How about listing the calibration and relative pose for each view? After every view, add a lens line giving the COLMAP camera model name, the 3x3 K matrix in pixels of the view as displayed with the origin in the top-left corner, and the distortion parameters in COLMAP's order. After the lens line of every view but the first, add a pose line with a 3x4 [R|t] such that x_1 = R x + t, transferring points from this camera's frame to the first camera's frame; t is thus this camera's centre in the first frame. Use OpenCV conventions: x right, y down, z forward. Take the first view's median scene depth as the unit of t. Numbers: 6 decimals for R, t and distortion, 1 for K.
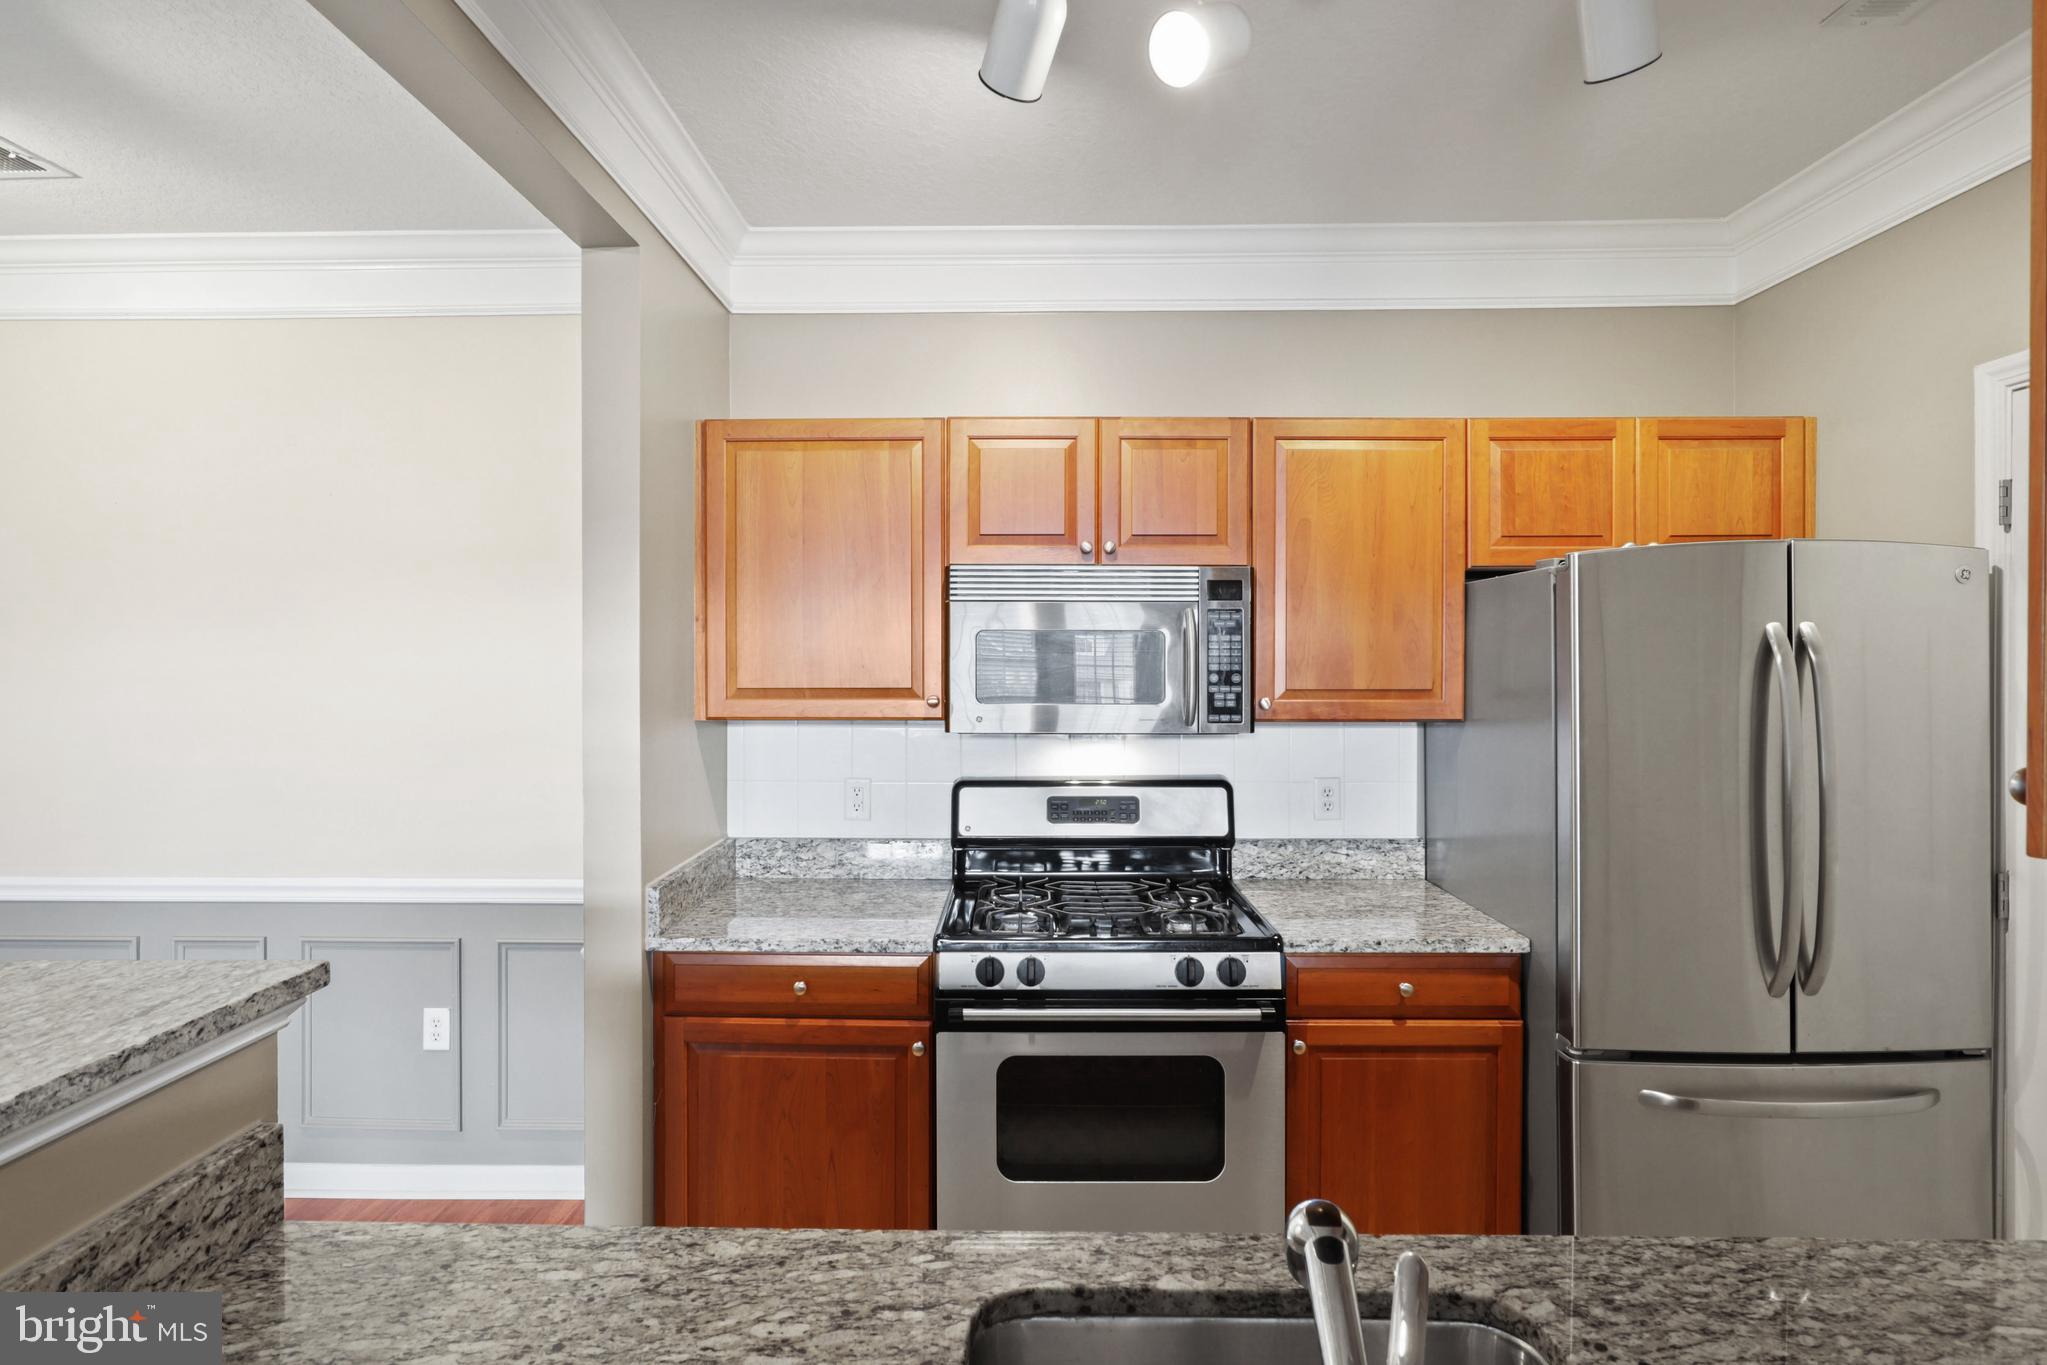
lens RADIAL K [[1034.3, 0, 1016.6], [0, 1034.3, 667.7], [0, 0, 1]] dist [-0.012110, 0.006955]
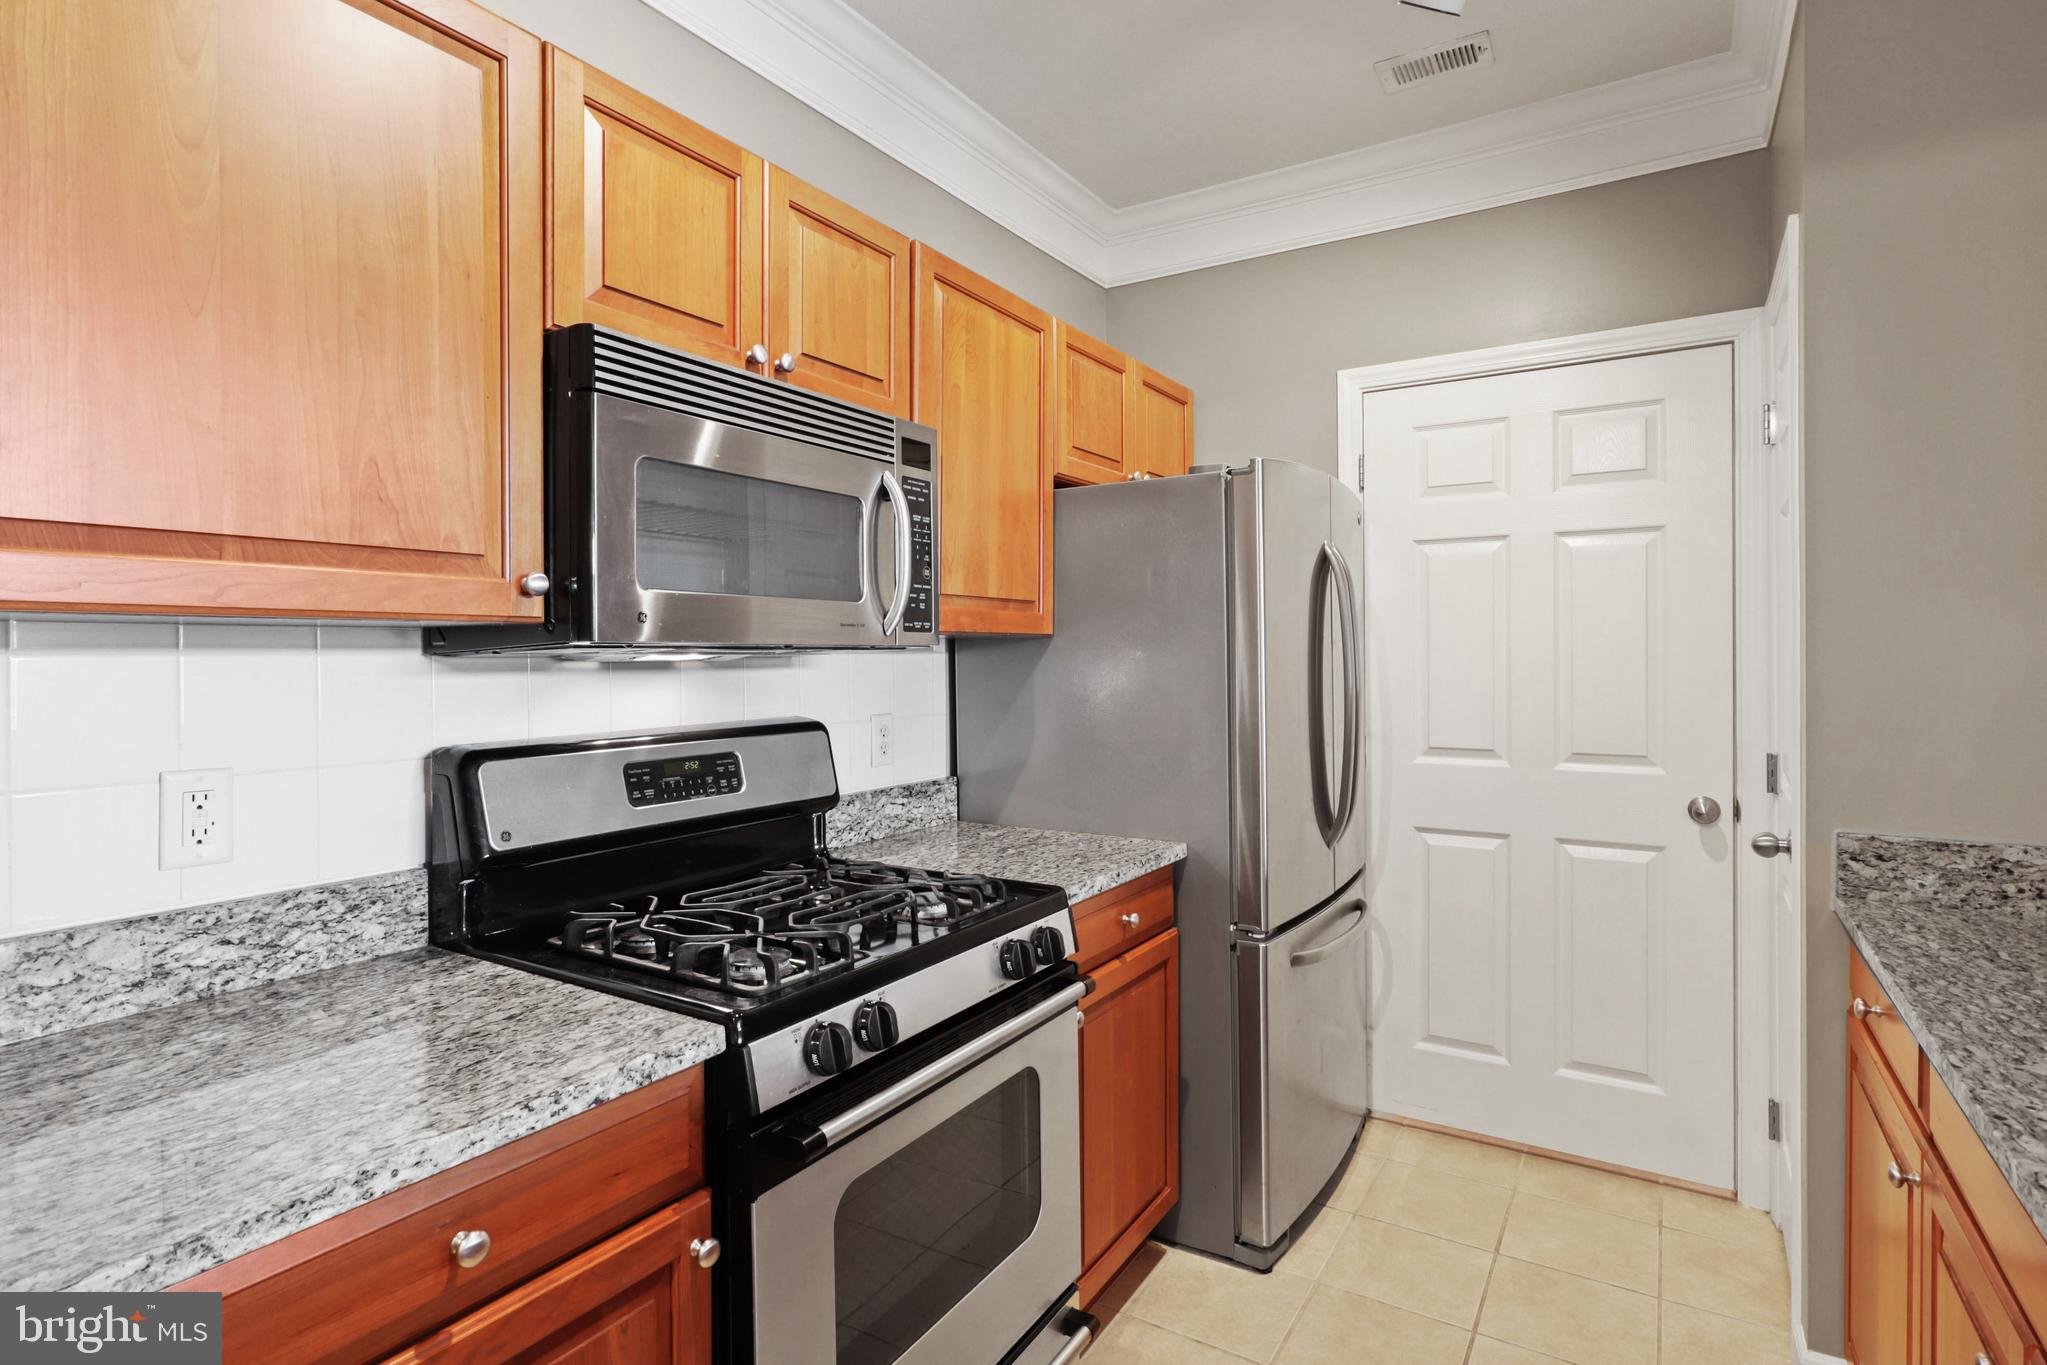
lens RADIAL K [[1034.3, 0, 1020.8], [0, 1034.3, 661.2], [0, 0, 1]] dist [-0.012110, 0.006955]
pose [[0.520695, -0.005931, 0.853722, -0.385785], [0.012835, 0.999917, -0.000882, 0.074100], [-0.853647, 0.011417, 0.520728, 0.531929]]
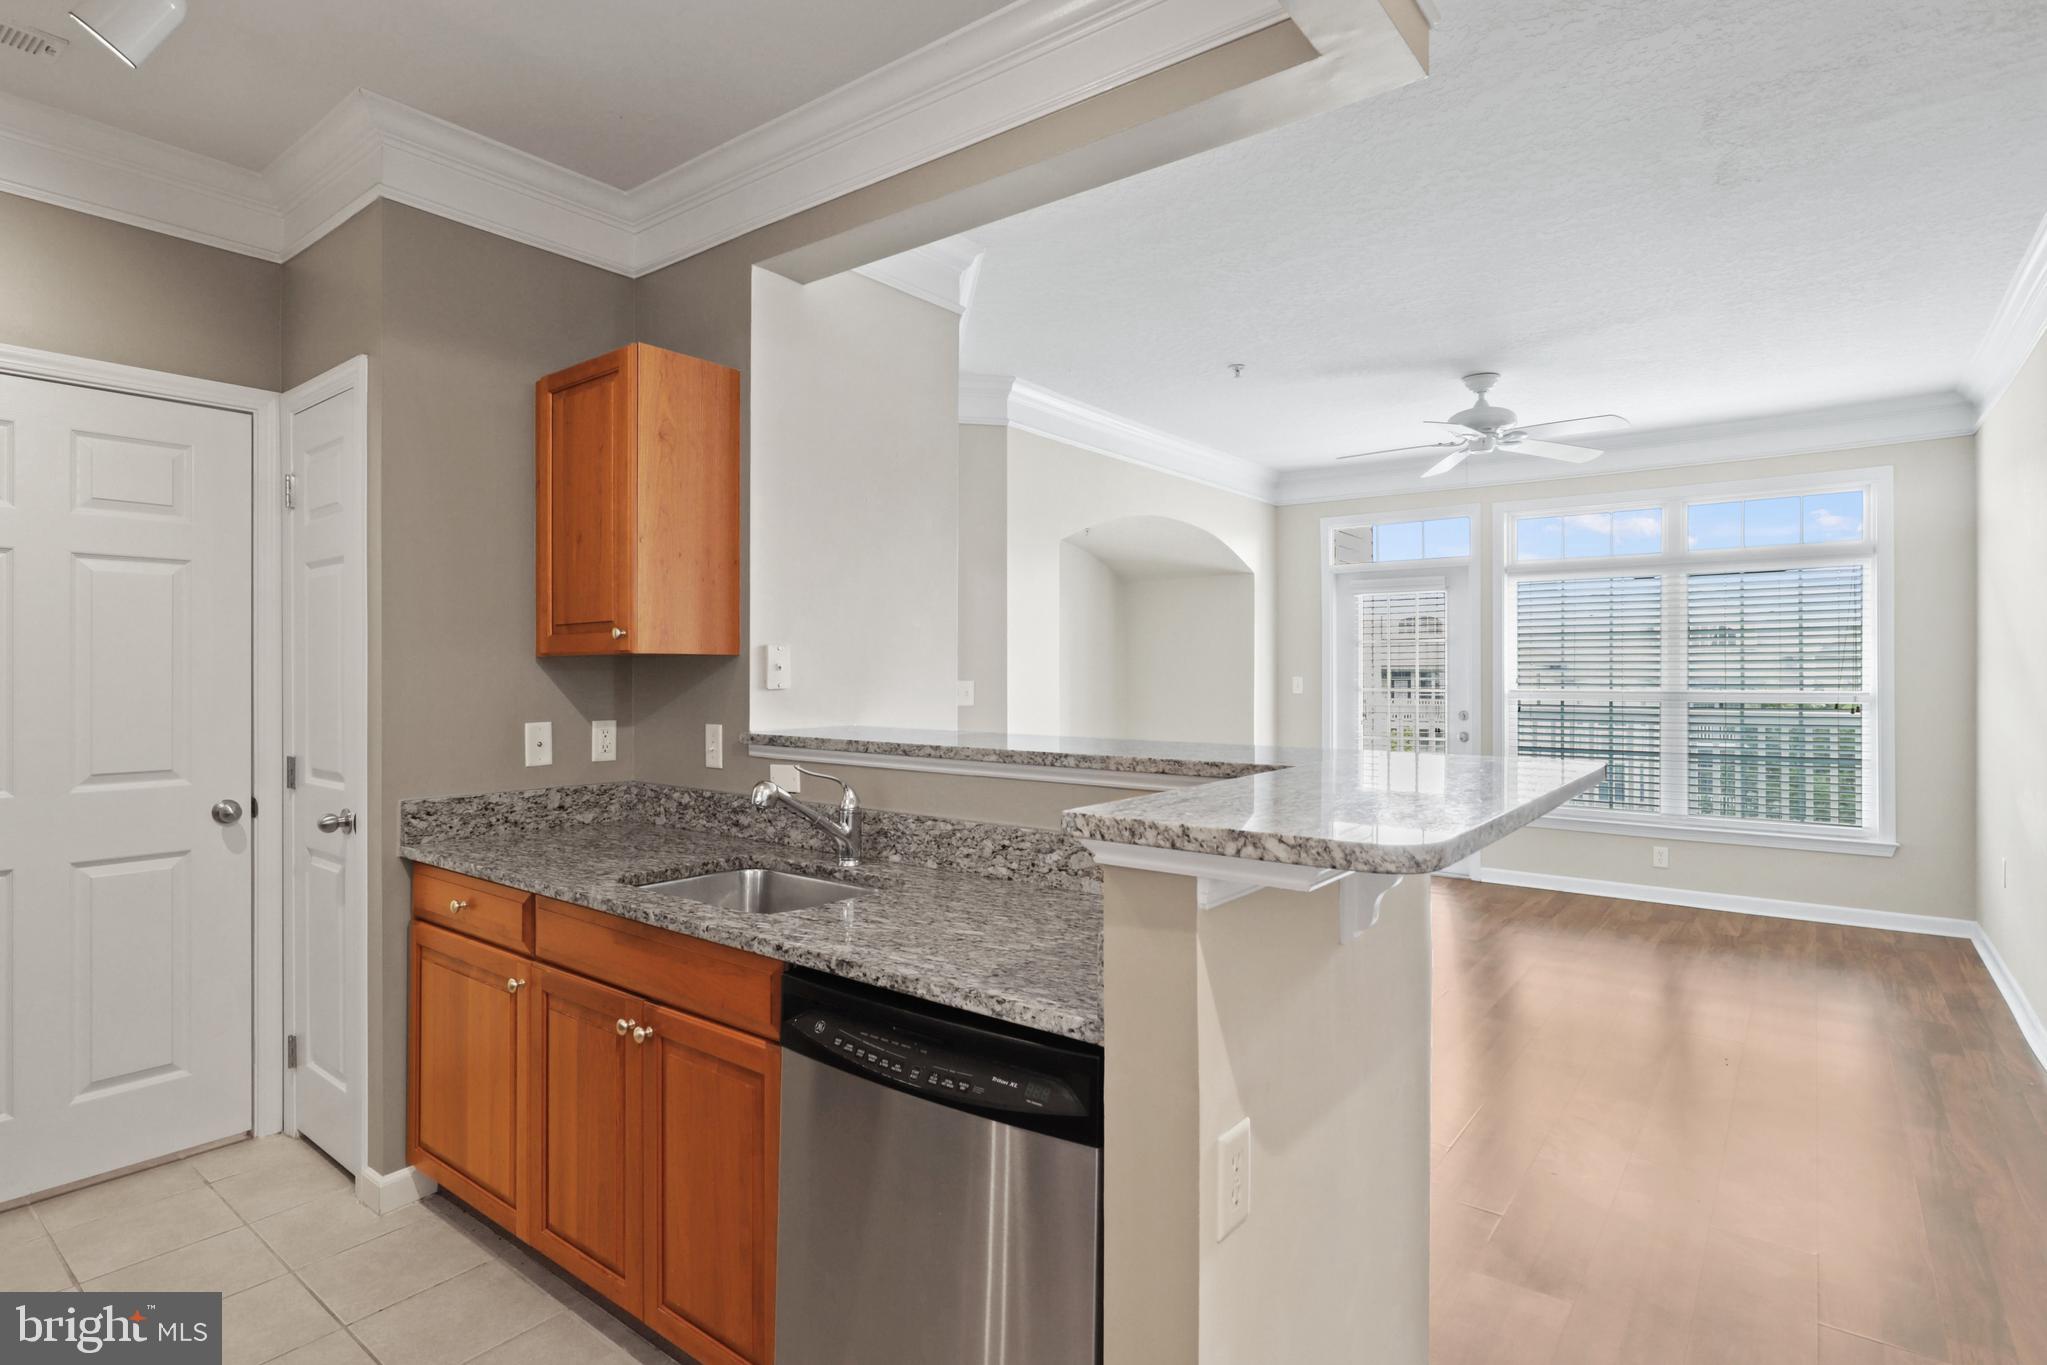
lens RADIAL K [[1034.3, 0, 1025.9], [0, 1034.3, 670.1], [0, 0, 1]] dist [-0.012110, 0.006955]
pose [[-0.800722, 0.000689, 0.599036, -0.583944], [0.006337, 0.999953, 0.007319, 0.065968], [-0.599003, 0.009657, -0.800689, 0.856766]]
